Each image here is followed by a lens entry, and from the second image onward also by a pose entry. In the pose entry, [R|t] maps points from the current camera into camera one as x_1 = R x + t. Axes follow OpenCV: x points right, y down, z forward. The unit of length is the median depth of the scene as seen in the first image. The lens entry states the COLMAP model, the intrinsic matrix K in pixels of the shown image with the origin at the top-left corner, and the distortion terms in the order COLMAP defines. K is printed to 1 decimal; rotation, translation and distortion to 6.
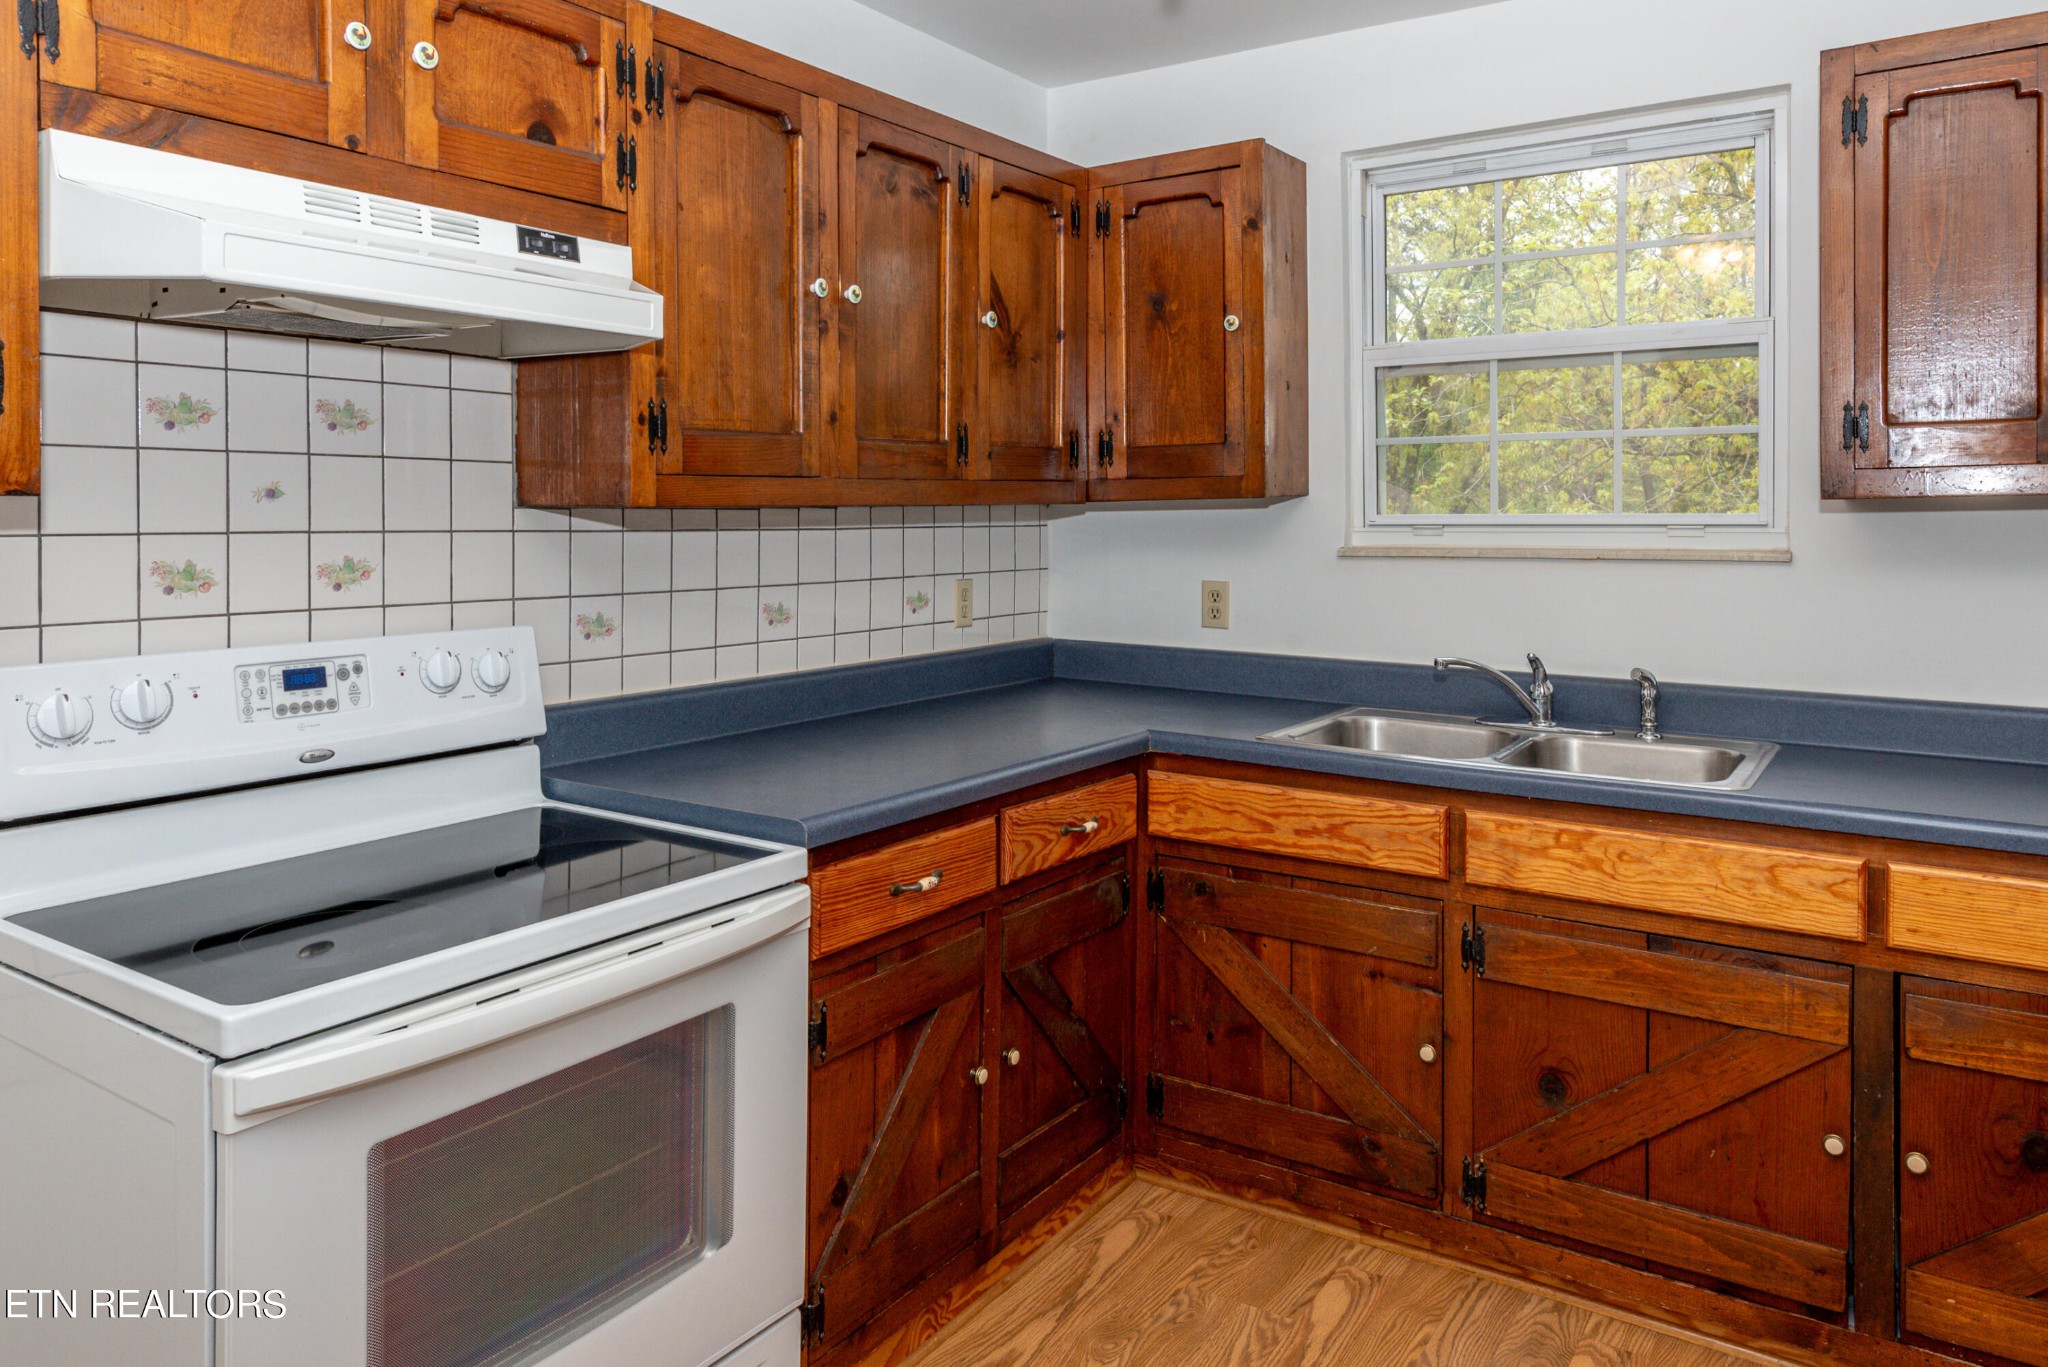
lens RADIAL K [[1321.0, 0, 1035.7], [0, 1321.0, 528.1], [0, 0, 1]] dist [0.021016, -0.001133]
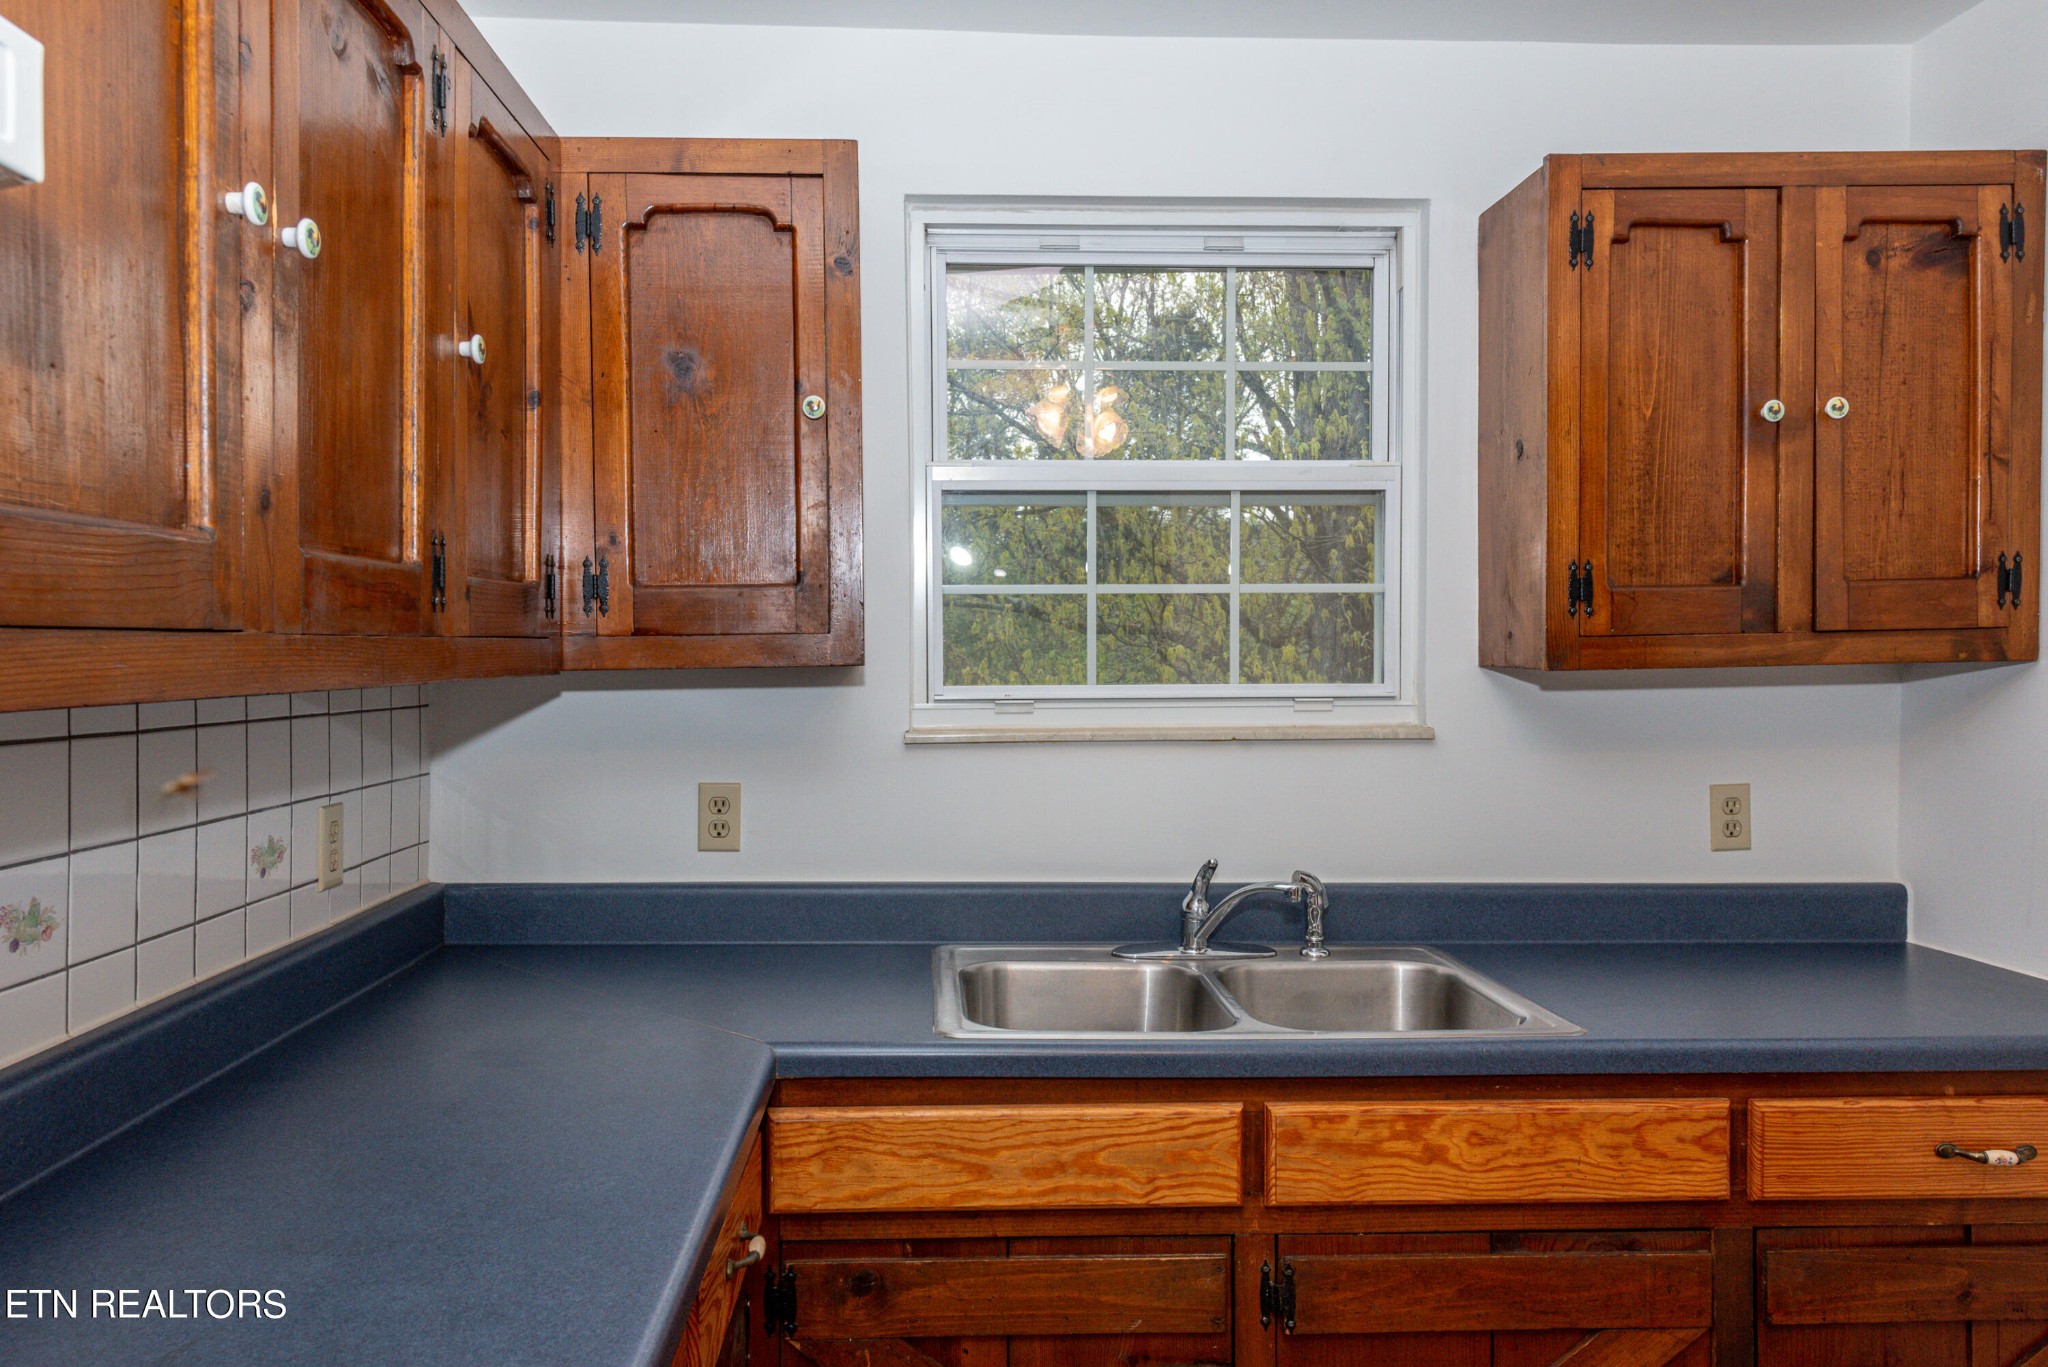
lens RADIAL K [[1344.2, 0, 970.4], [0, 1344.2, 677.1], [0, 0, 1]] dist [0.024176, -0.007958]
pose [[0.821125, -0.007482, 0.570699, -0.223769], [0.008748, 0.999962, 0.000523, -0.021164], [-0.570681, 0.004563, 0.821159, 0.488299]]
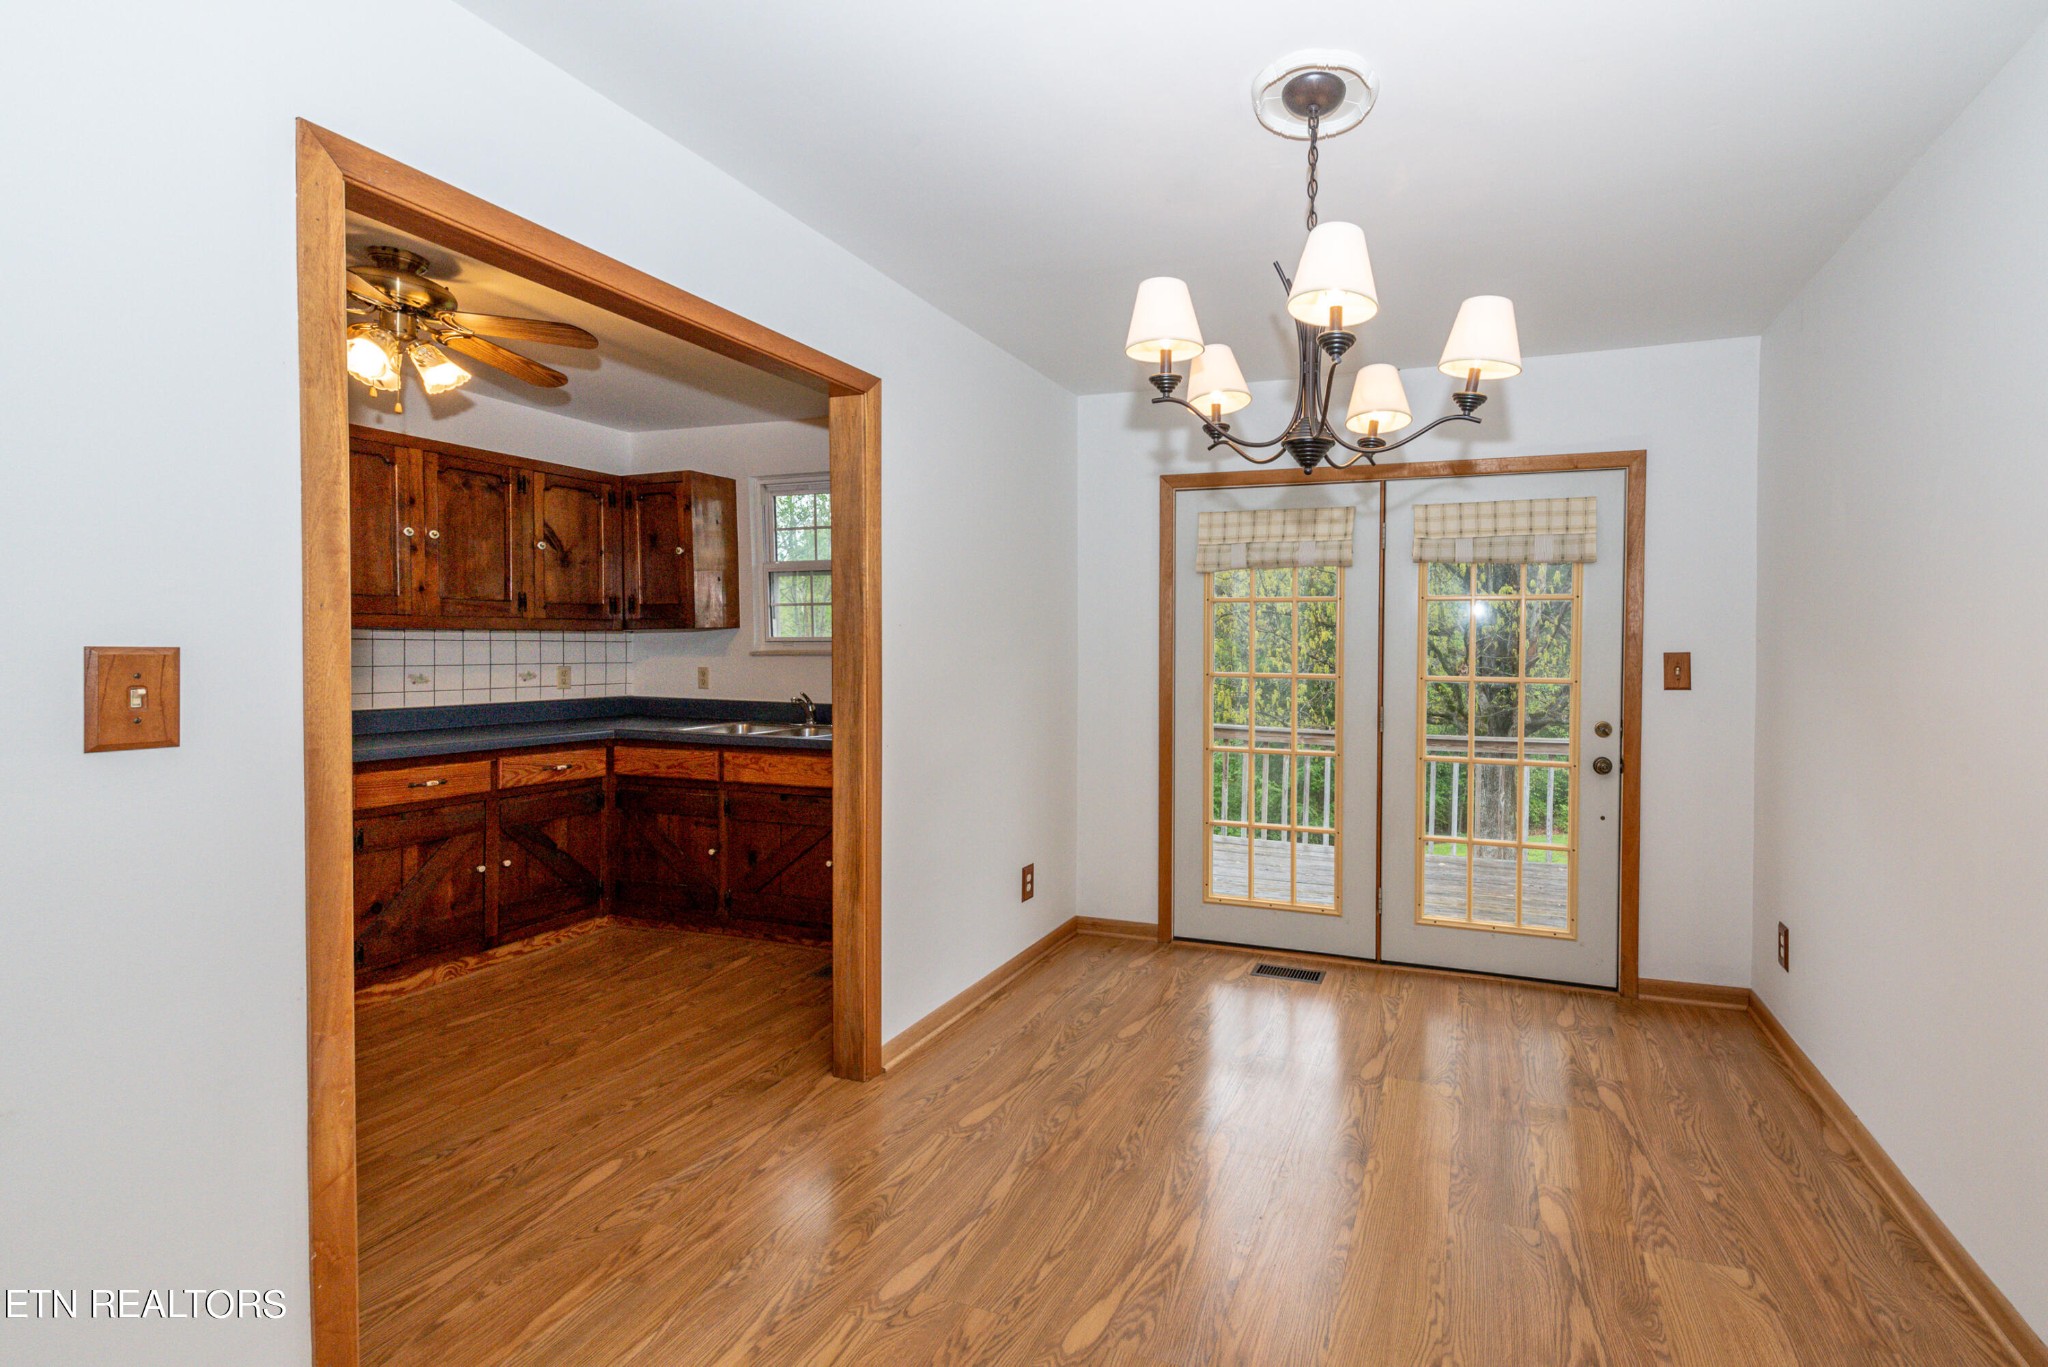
lens RADIAL K [[796.0, 0, 1139.3], [0, 796.0, 660.0], [0, 0, 1]] dist [-0.000123, -0.000795]
pose [[0.961286, 0.000128, 0.275552, 0.659729], [-0.001587, 0.999986, 0.005075, 0.029394], [-0.275548, -0.005316, 0.961273, -0.651711]]
